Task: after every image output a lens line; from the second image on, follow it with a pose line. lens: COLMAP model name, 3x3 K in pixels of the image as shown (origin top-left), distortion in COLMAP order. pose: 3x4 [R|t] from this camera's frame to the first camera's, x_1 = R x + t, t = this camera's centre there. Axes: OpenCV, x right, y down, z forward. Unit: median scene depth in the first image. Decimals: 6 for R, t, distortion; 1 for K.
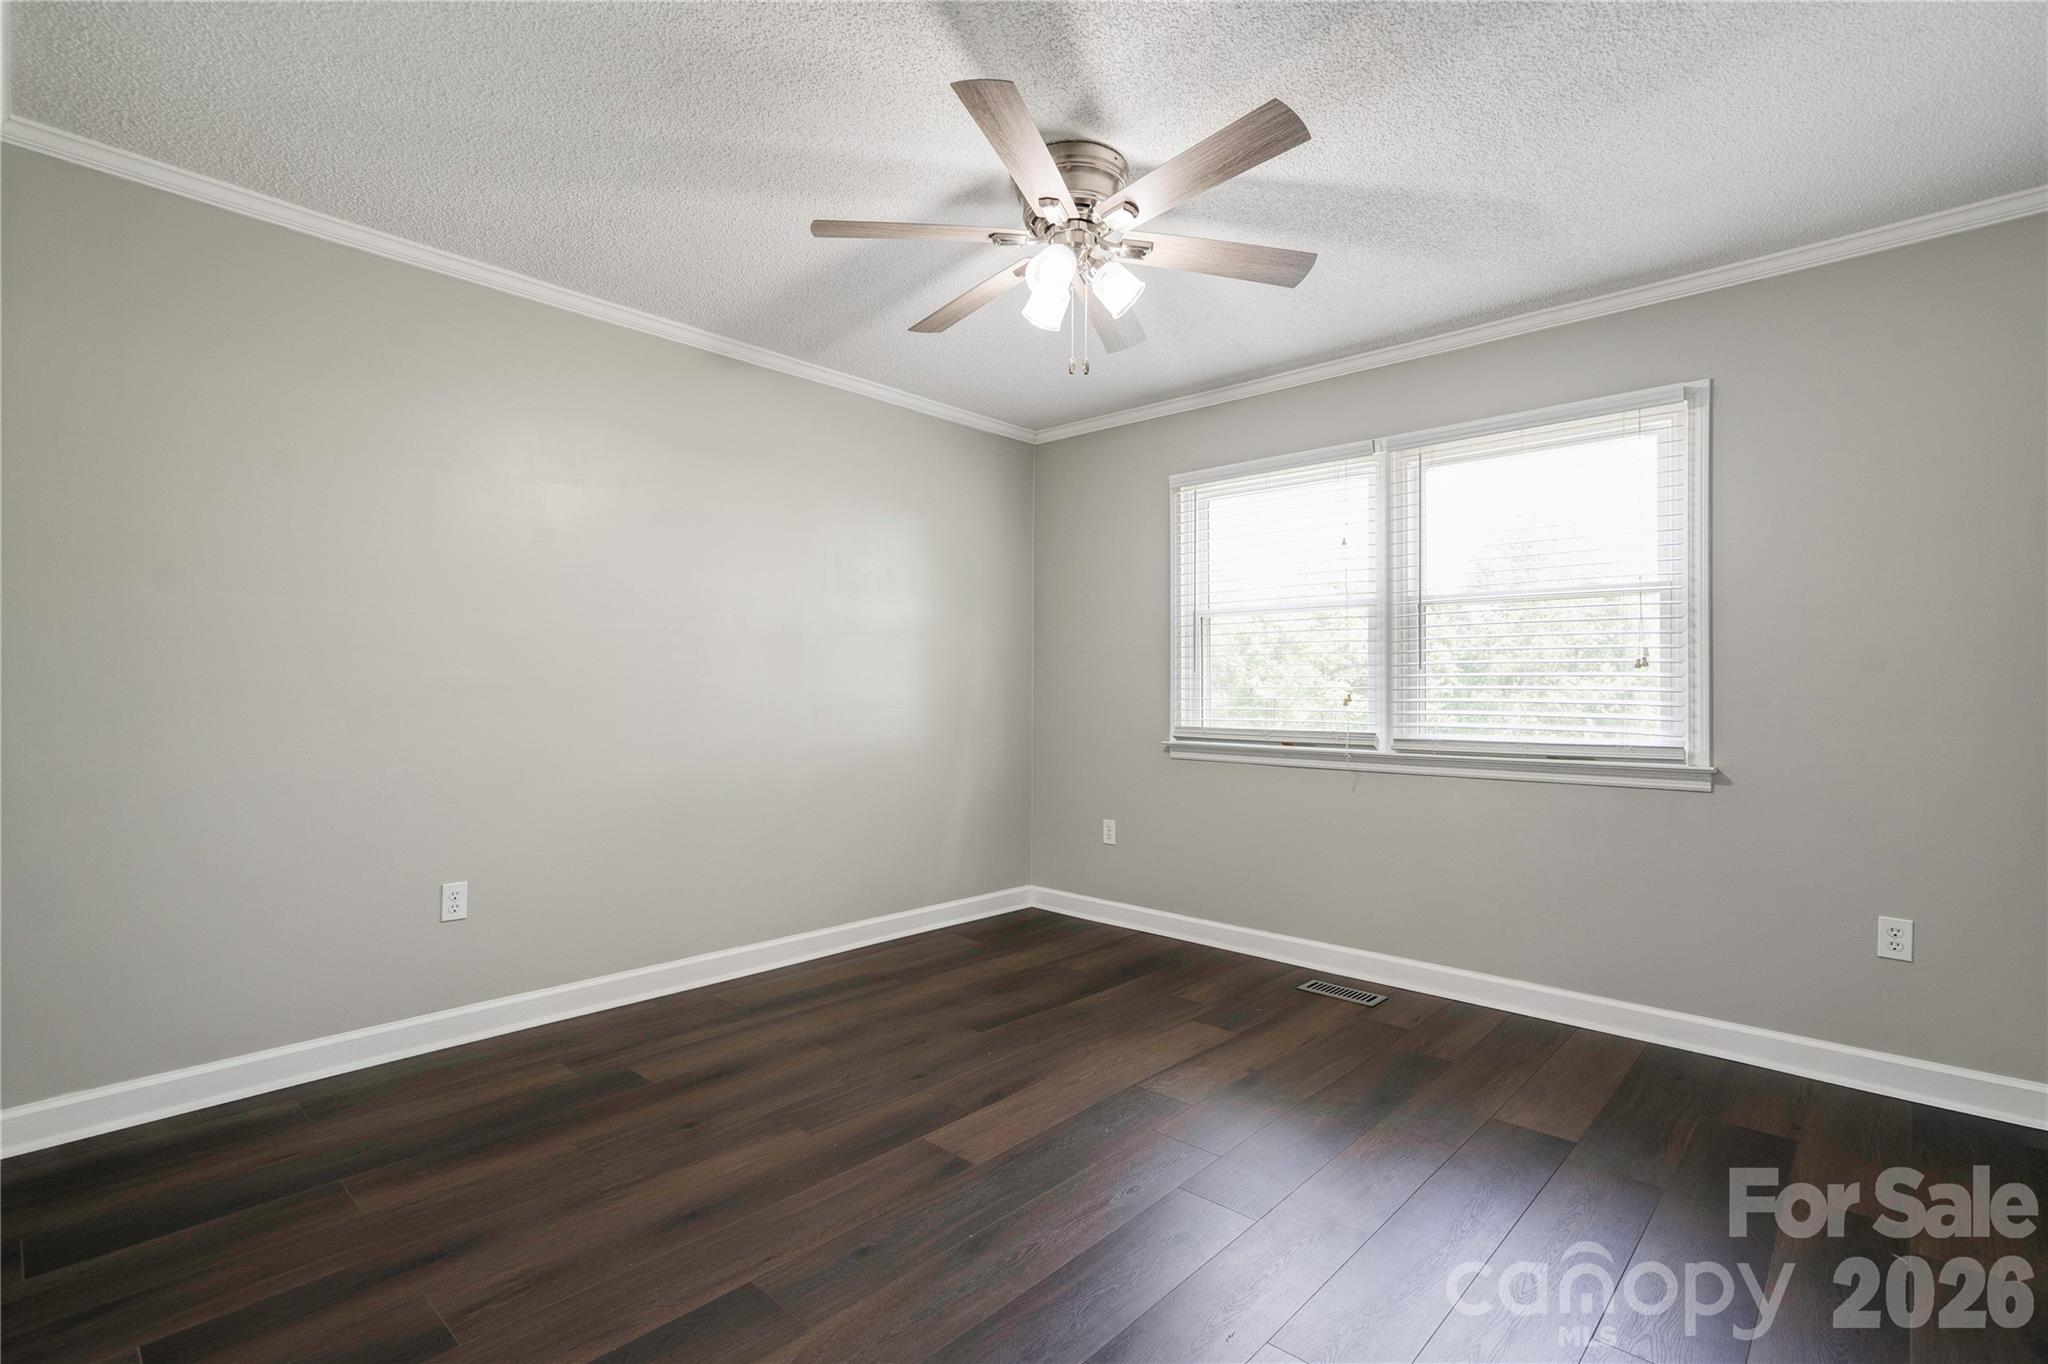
lens RADIAL K [[953.2, 0, 1024.0], [0, 953.2, 682.0], [0, 0, 1]] dist [-0.005191, 0.011405]
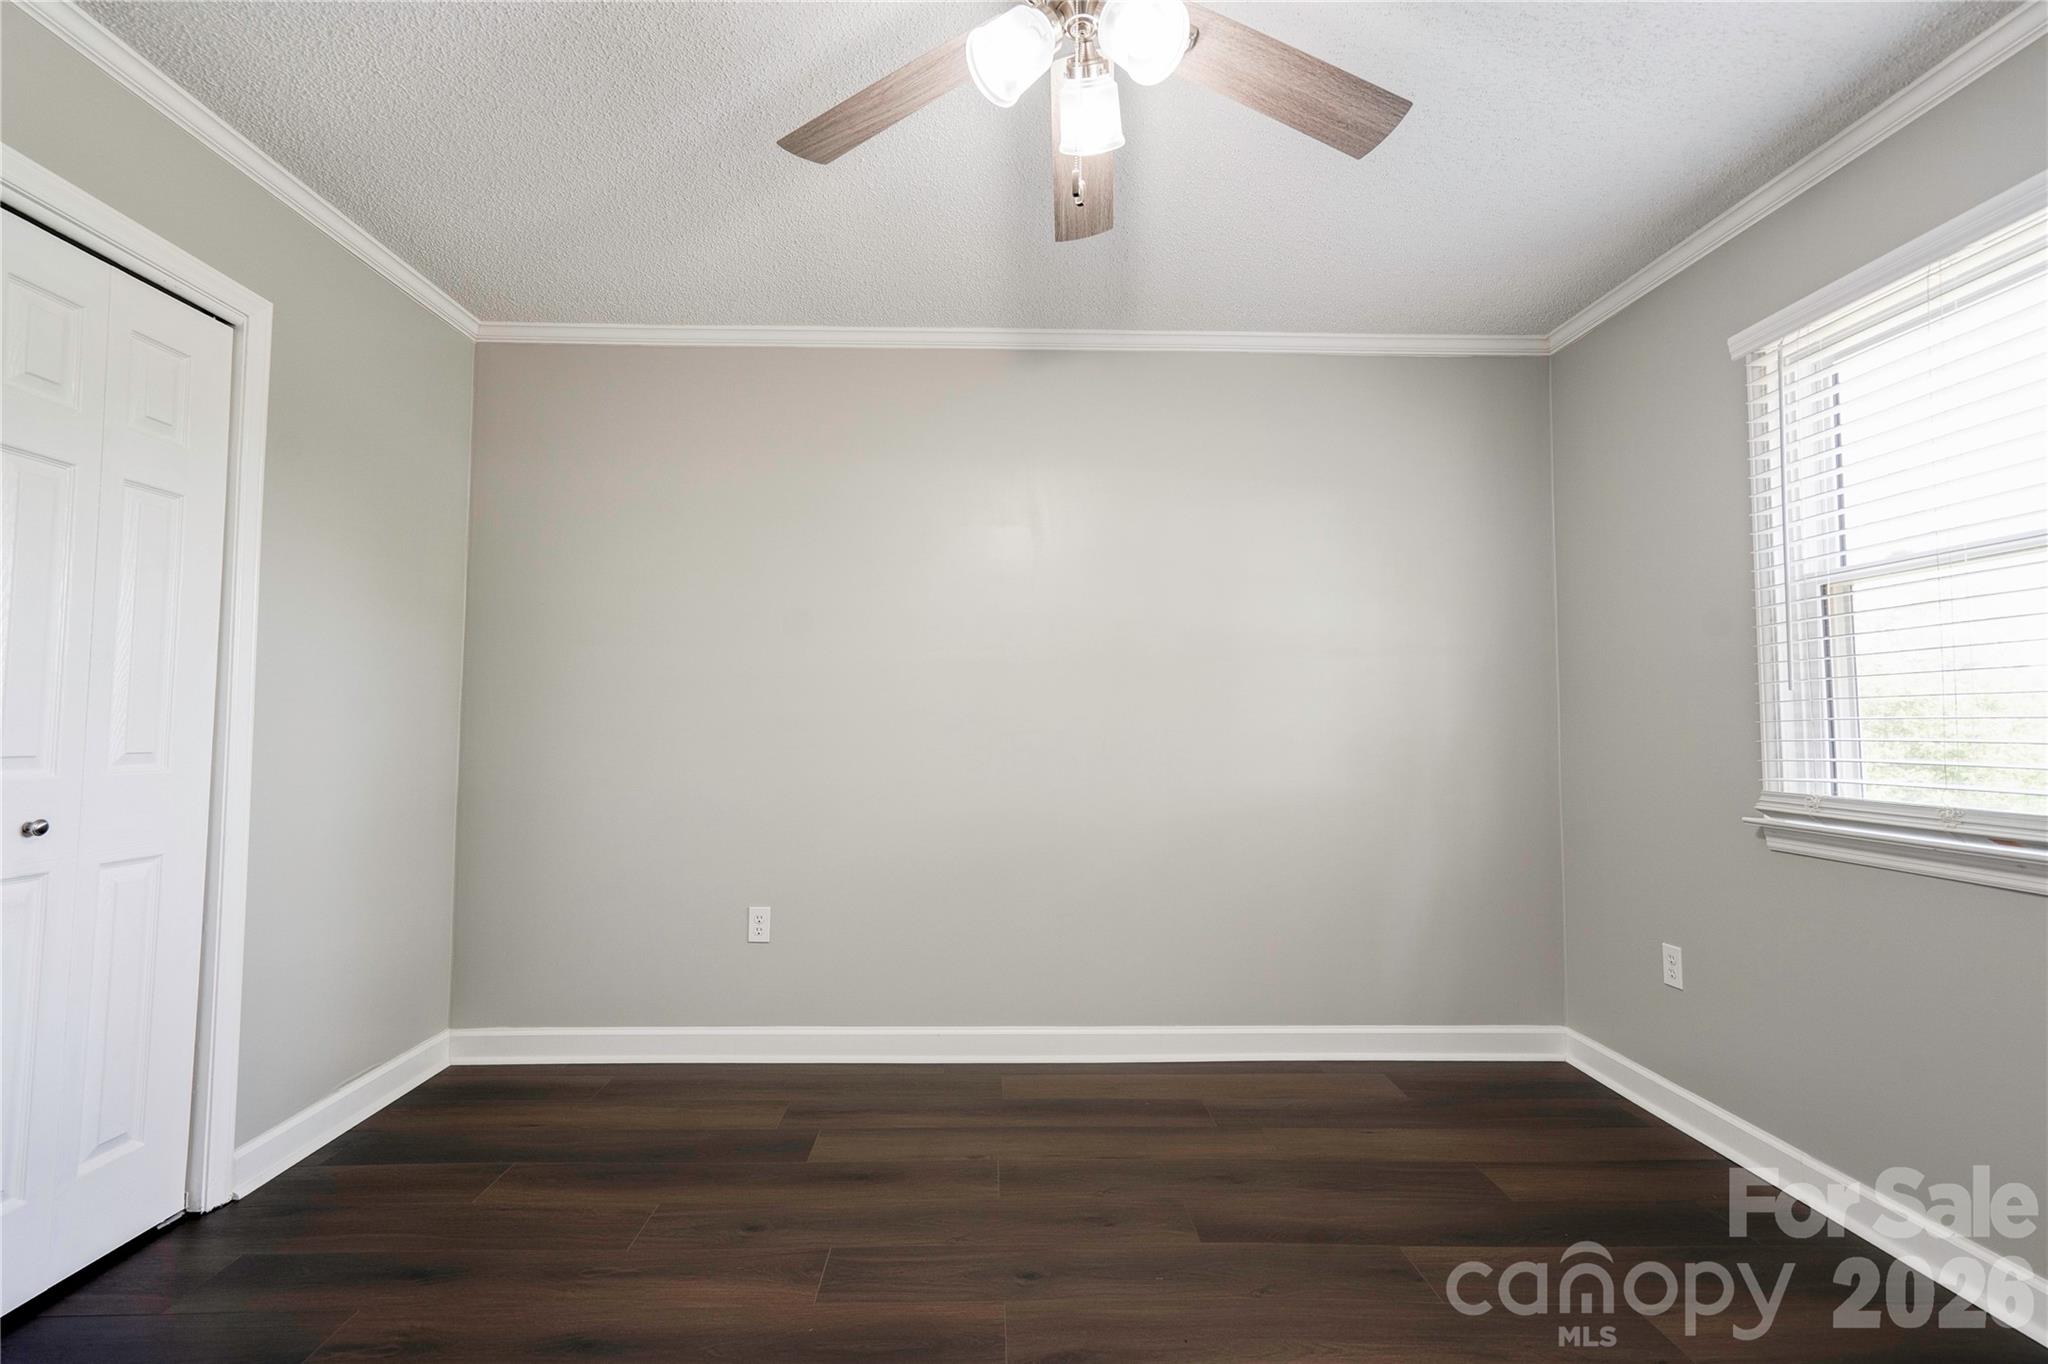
lens RADIAL K [[953.2, 0, 1024.0], [0, 953.2, 682.0], [0, 0, 1]] dist [-0.005191, 0.011405]
pose [[0.693923, -0.036083, -0.719144, 0.305319], [0.005735, 0.998989, -0.044591, 0.007573], [0.720026, 0.026818, 0.693429, 0.377255]]
